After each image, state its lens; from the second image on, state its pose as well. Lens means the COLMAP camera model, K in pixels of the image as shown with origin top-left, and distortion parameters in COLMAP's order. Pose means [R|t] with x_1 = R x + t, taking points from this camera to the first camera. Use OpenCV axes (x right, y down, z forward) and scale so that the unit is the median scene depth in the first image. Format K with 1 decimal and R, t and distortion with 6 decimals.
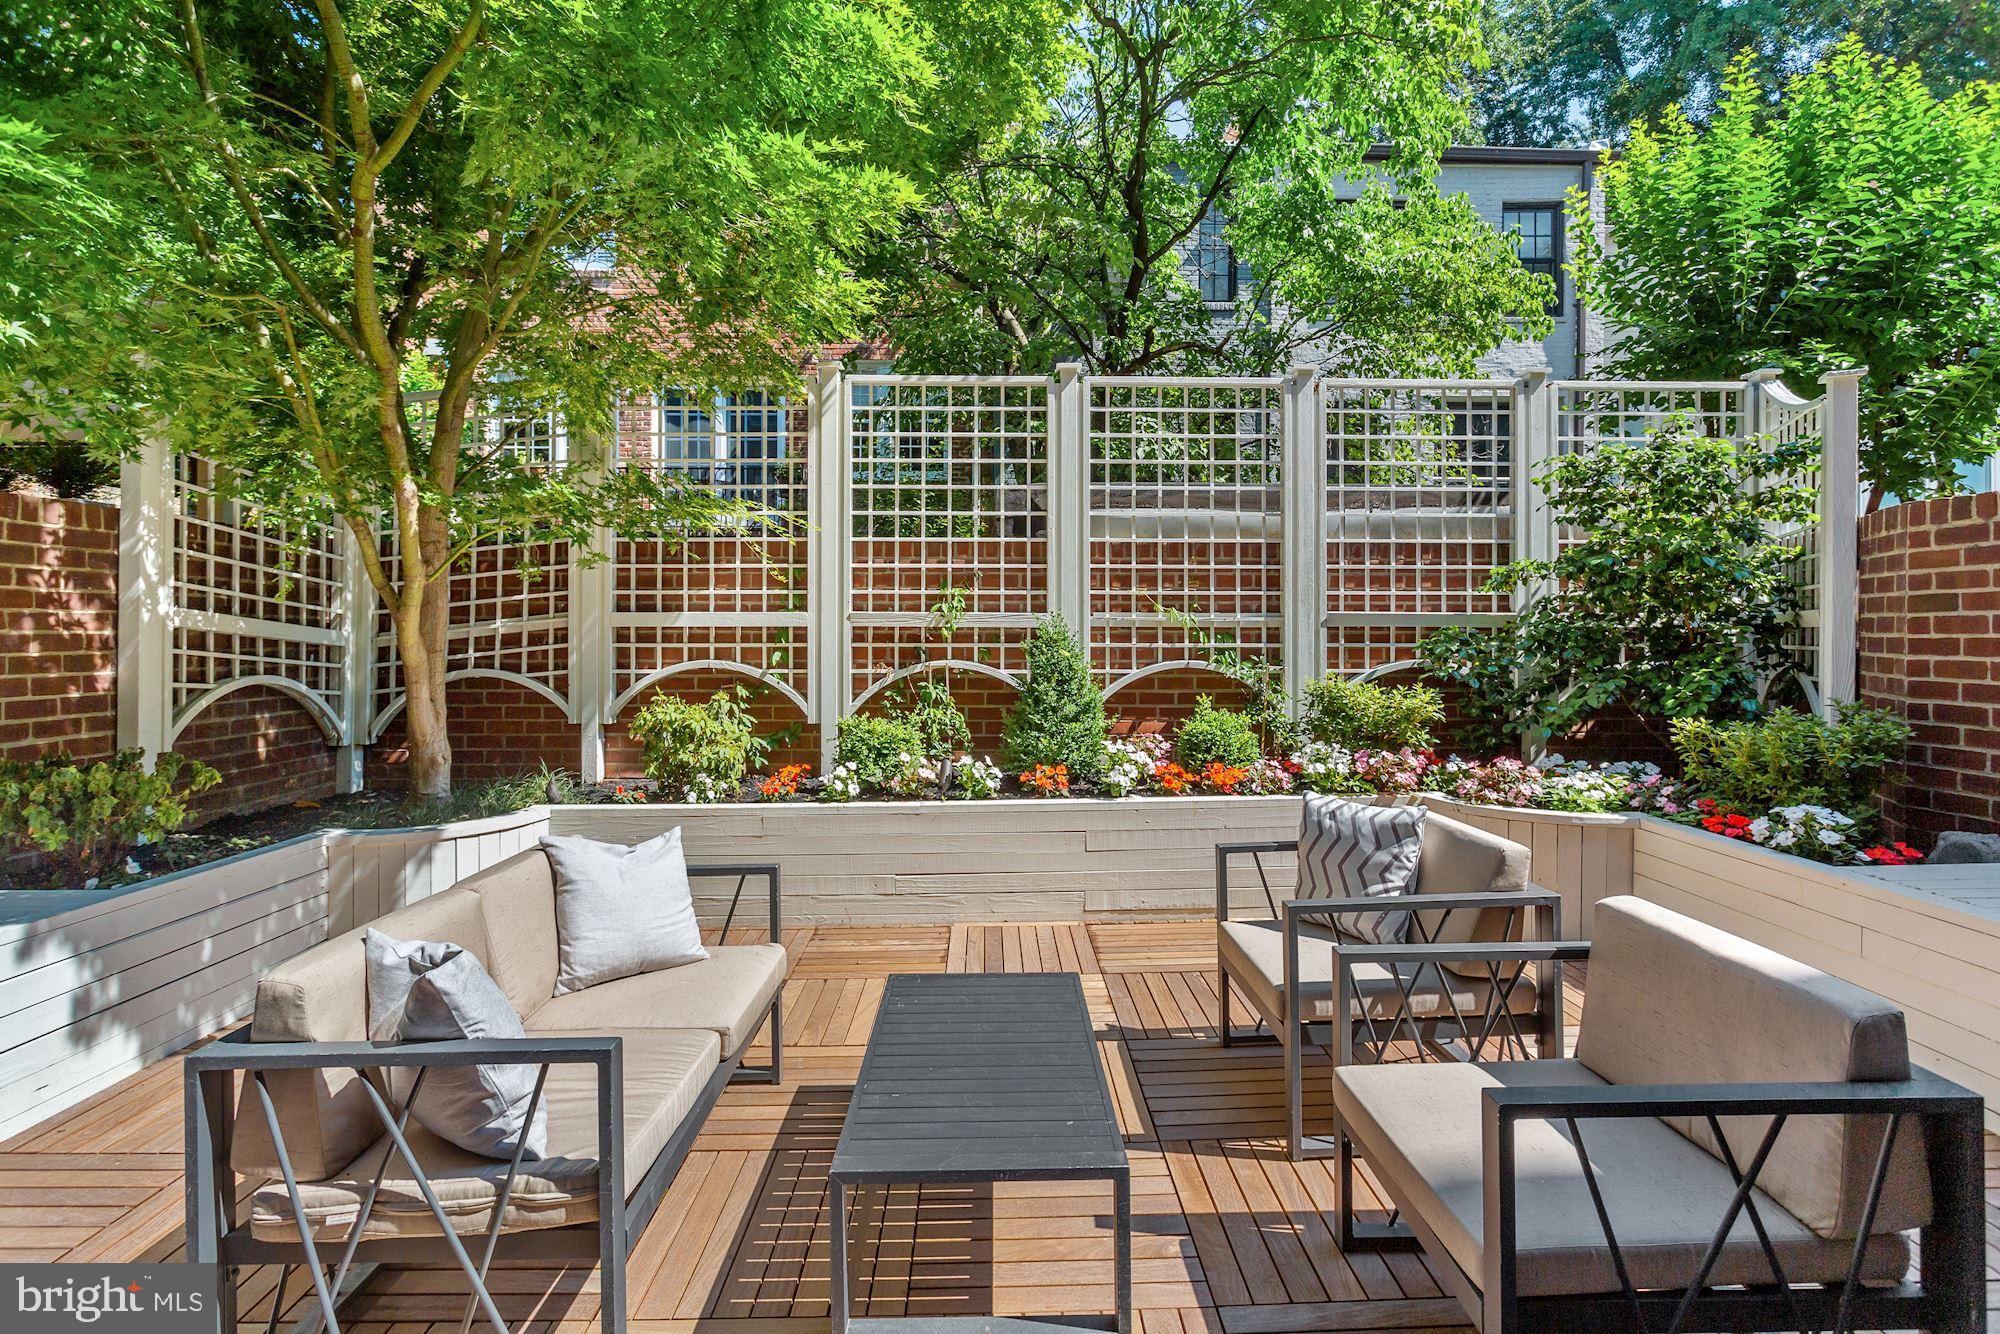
lens RADIAL K [[961.5, 0, 1012.9], [0, 961.5, 633.4], [0, 0, 1]] dist [-0.022099, 0.003932]
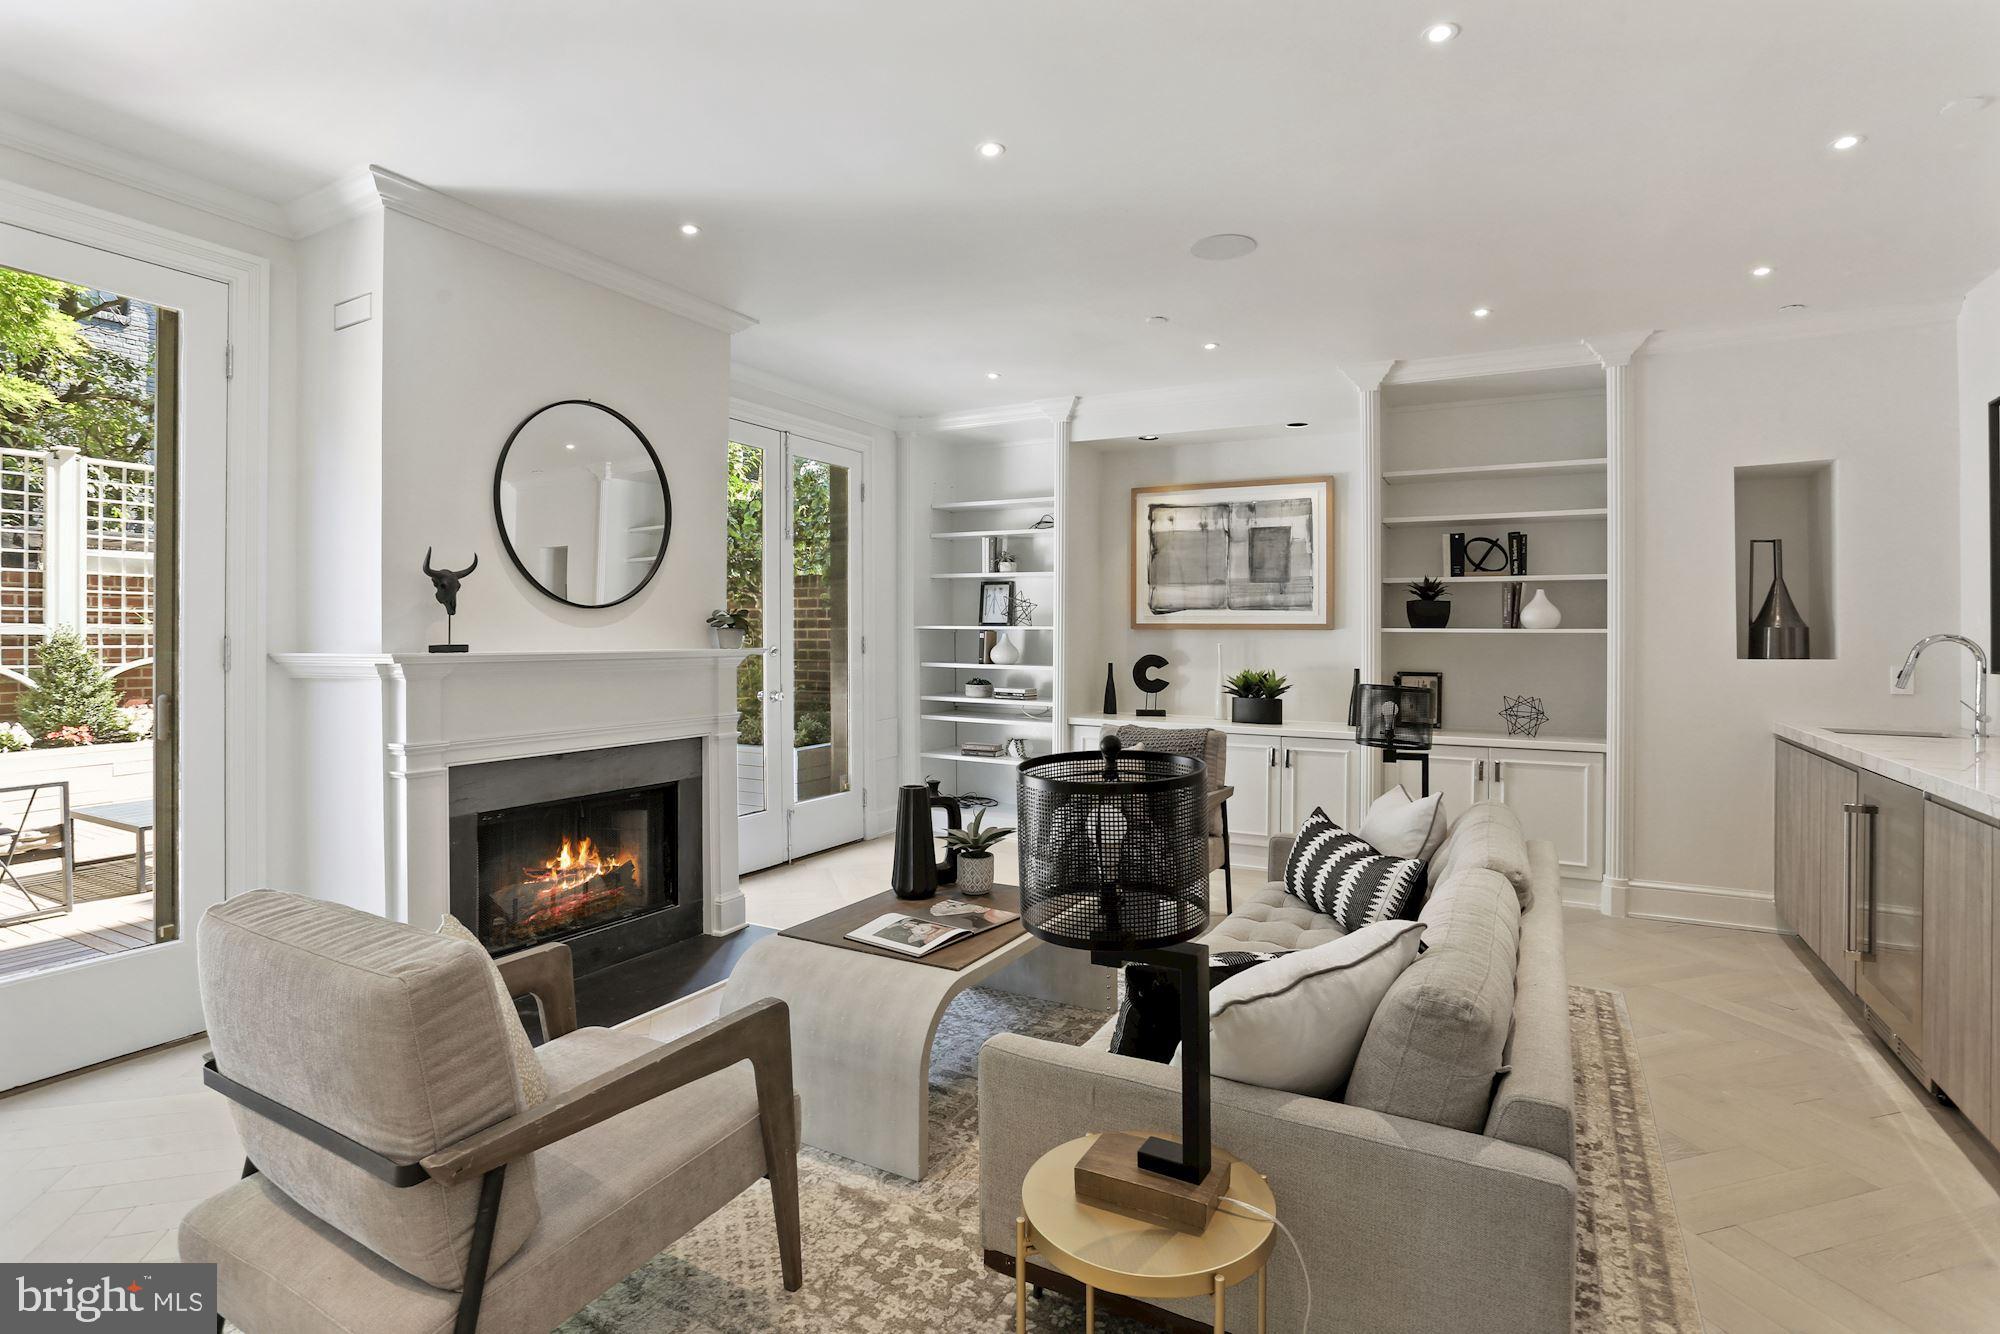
lens RADIAL K [[961.5, 0, 1010.5], [0, 961.5, 630.0], [0, 0, 1]] dist [-0.022099, 0.003932]
pose [[0.500970, 0.003915, 0.865456, -0.448549], [0.002440, 0.999979, -0.005936, -0.000994], [-0.865461, 0.005085, 0.500950, -0.893428]]
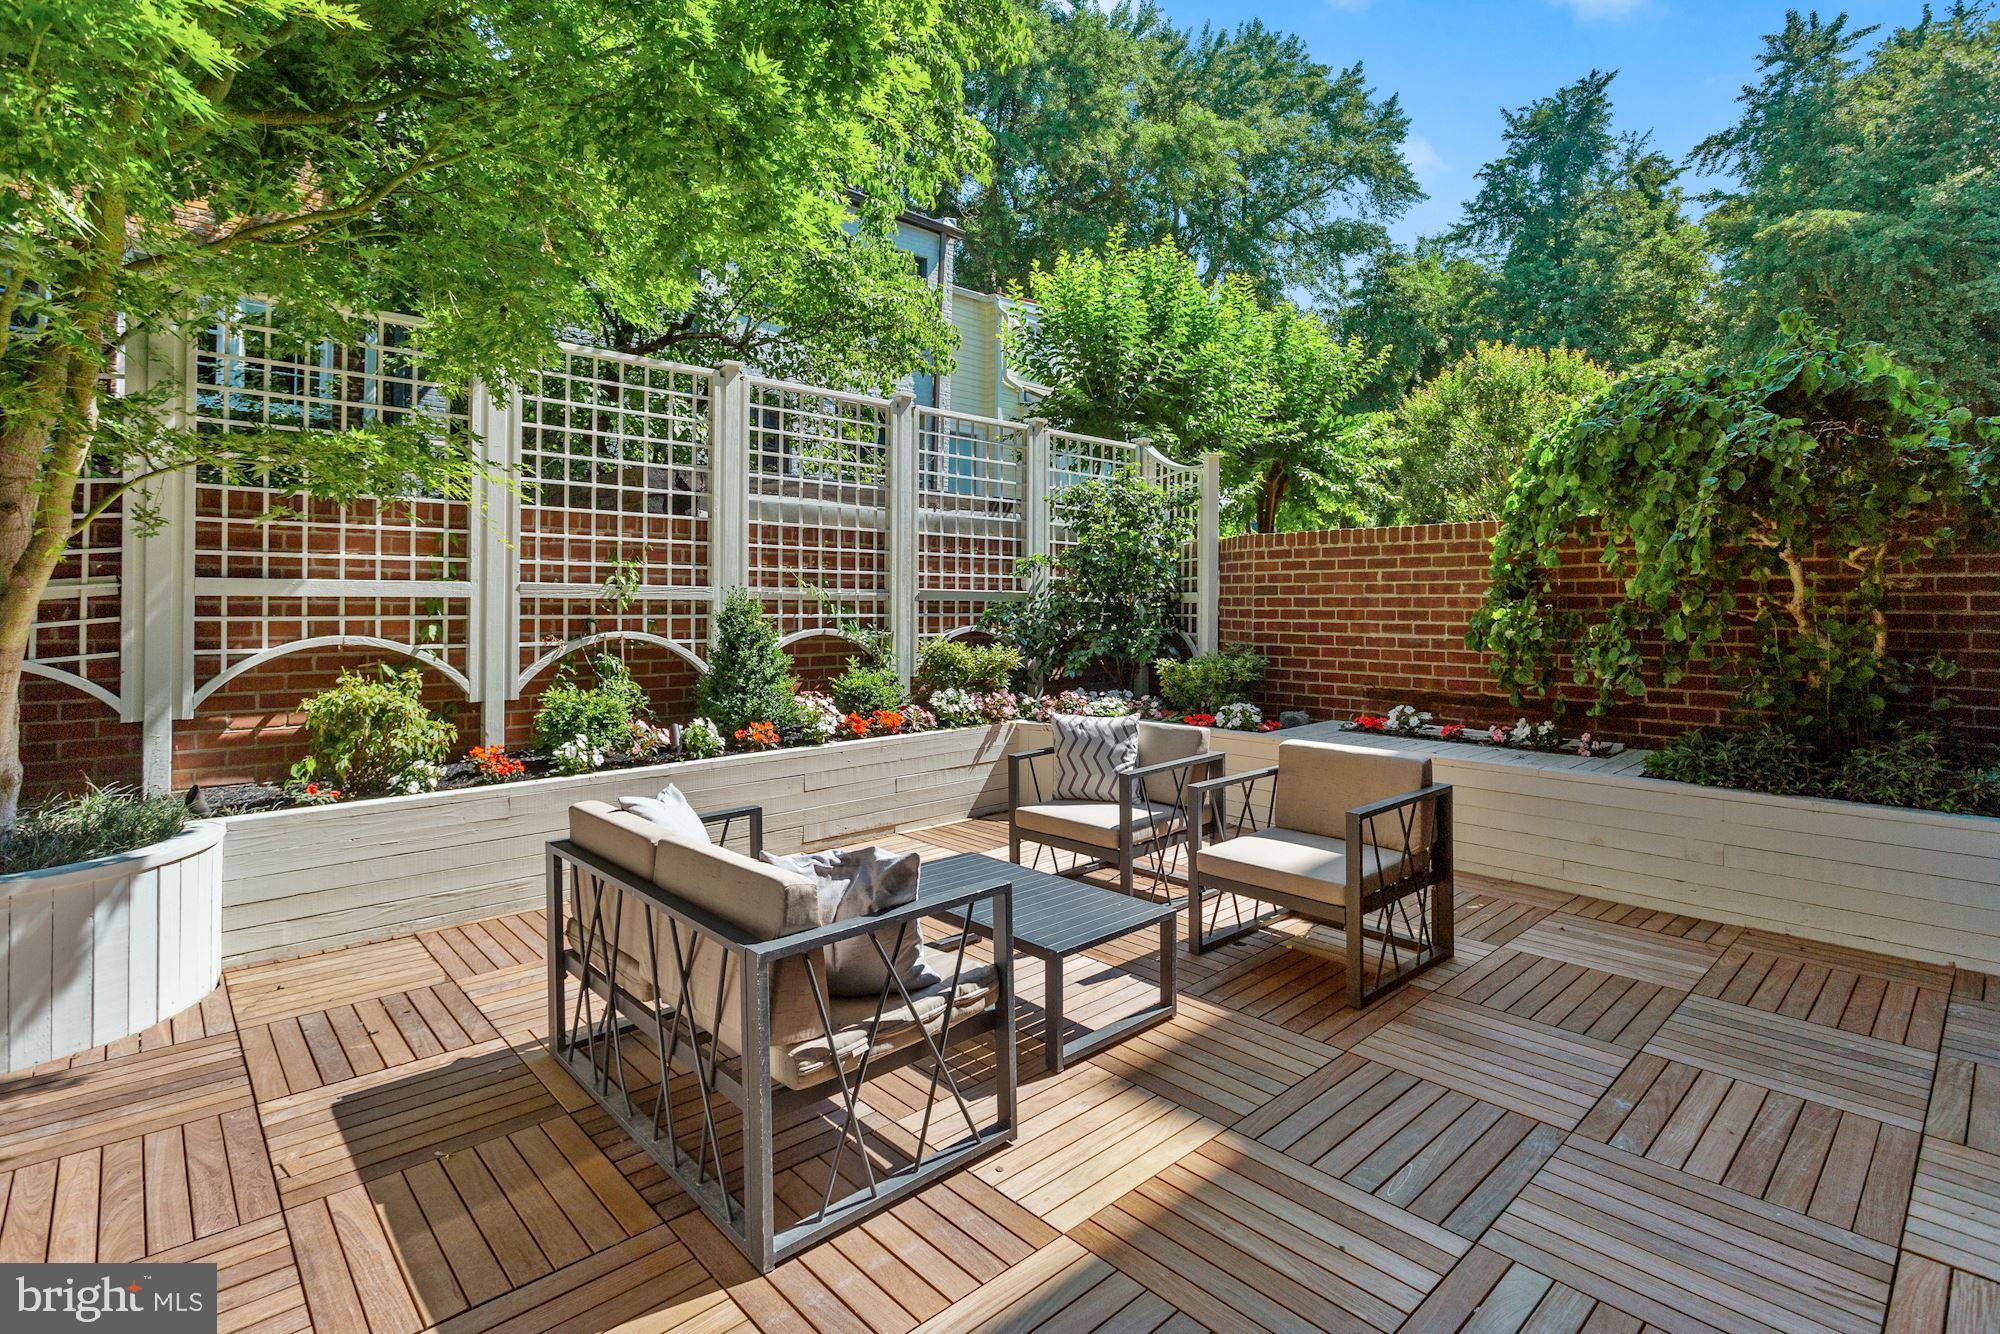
lens RADIAL K [[961.5, 0, 1036.4], [0, 961.5, 589.3], [0, 0, 1]] dist [-0.022099, 0.003932]
pose [[0.734759, 0.013421, 0.678195, -0.434083], [-0.003371, 0.999864, -0.016135, -0.002049], [-0.678320, 0.009569, 0.734705, -0.046651]]
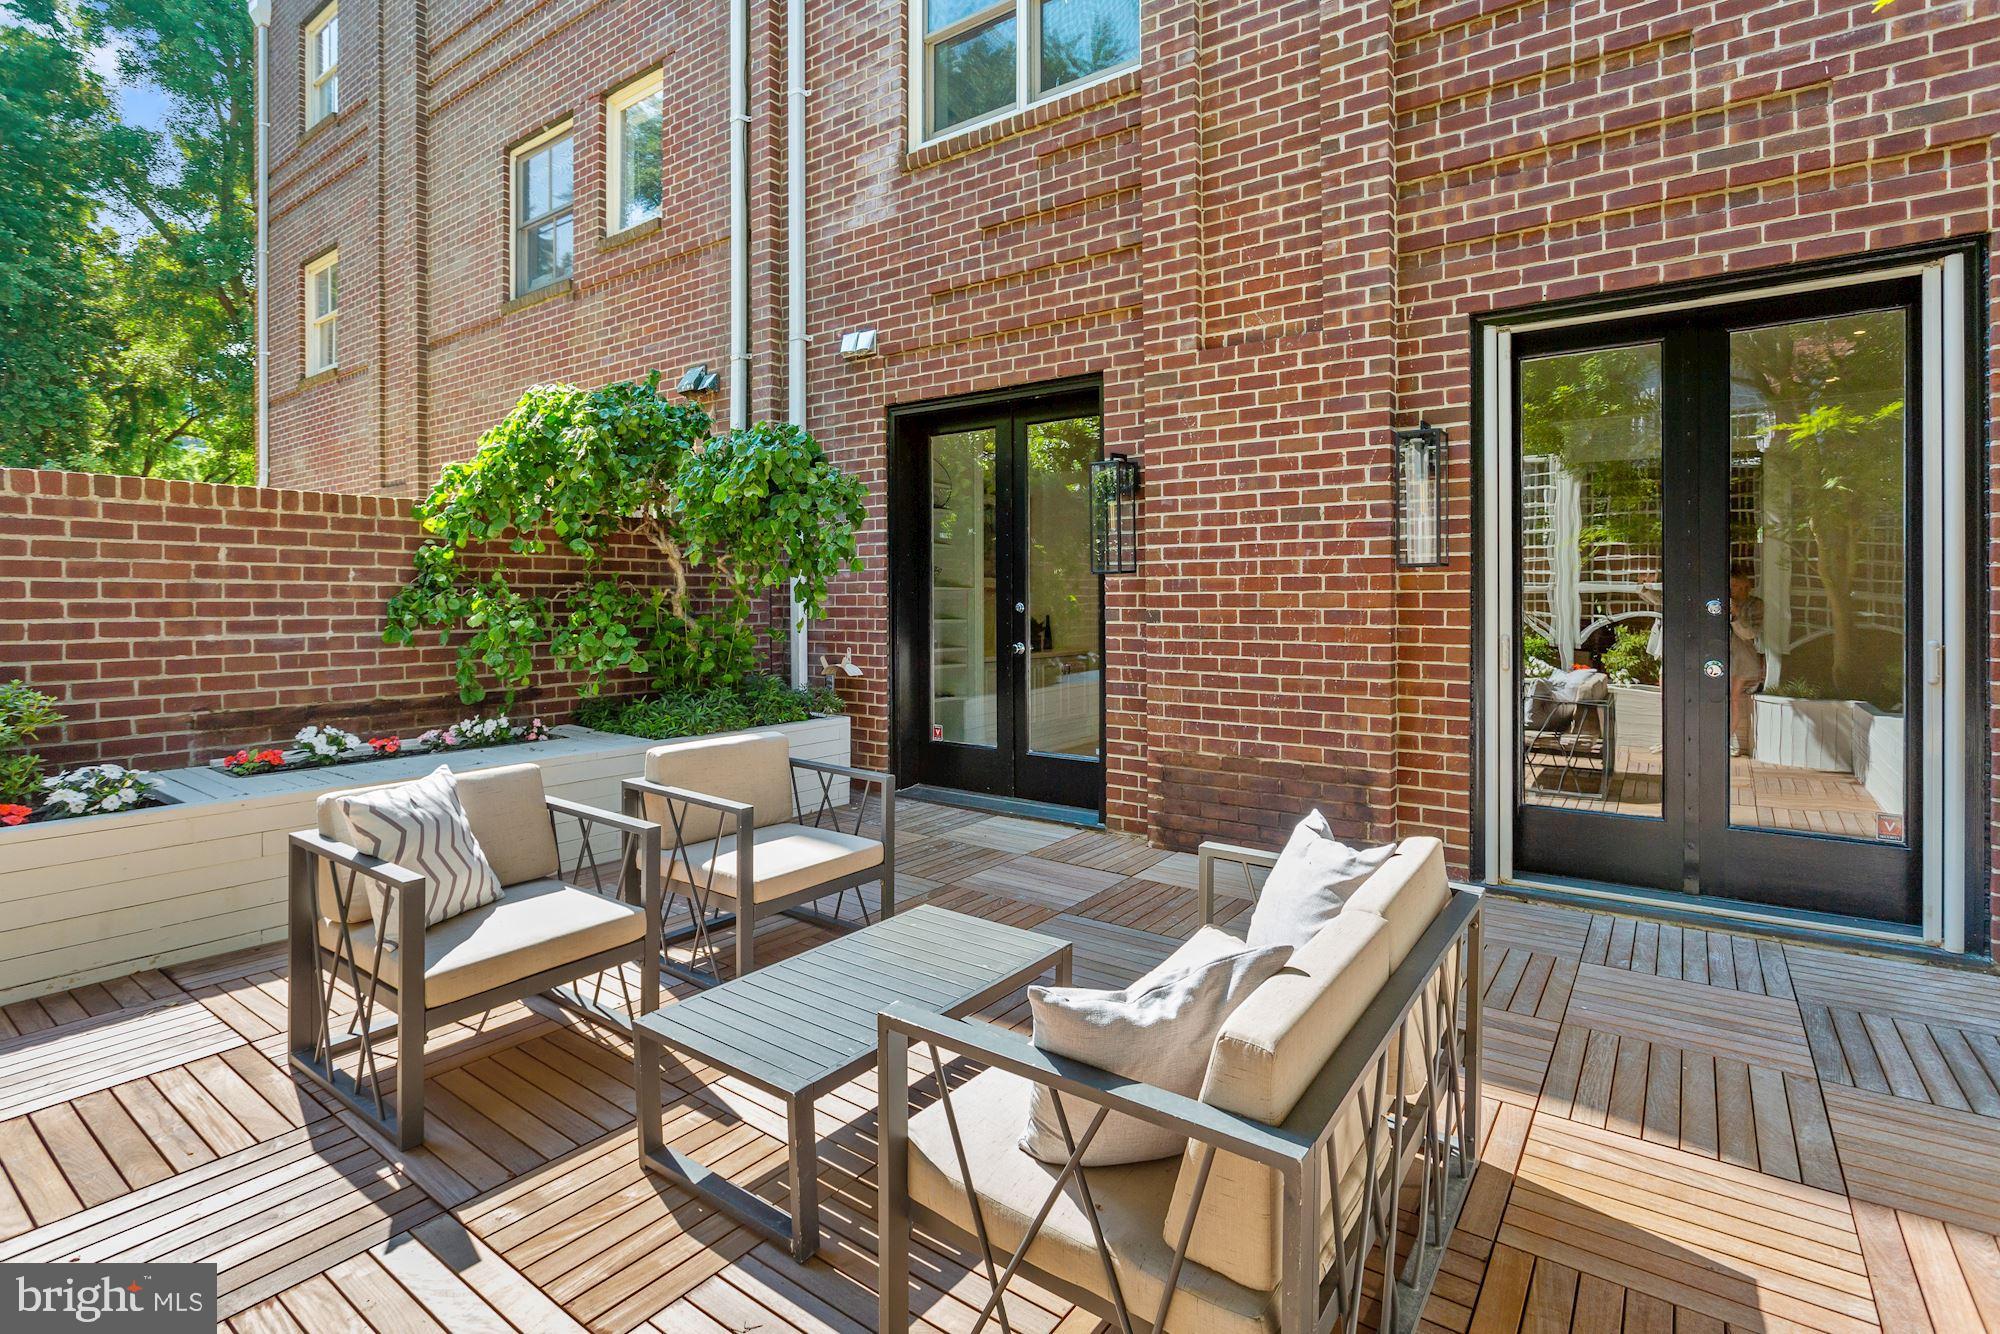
lens RADIAL K [[961.5, 0, 983.5], [0, 961.5, 608.3], [0, 0, 1]] dist [-0.022099, 0.003932]
pose [[-0.792291, -0.001533, 0.610142, -0.347407], [0.003655, 0.999967, 0.007258, 0.005183], [-0.610133, 0.007981, -0.792259, 0.786001]]
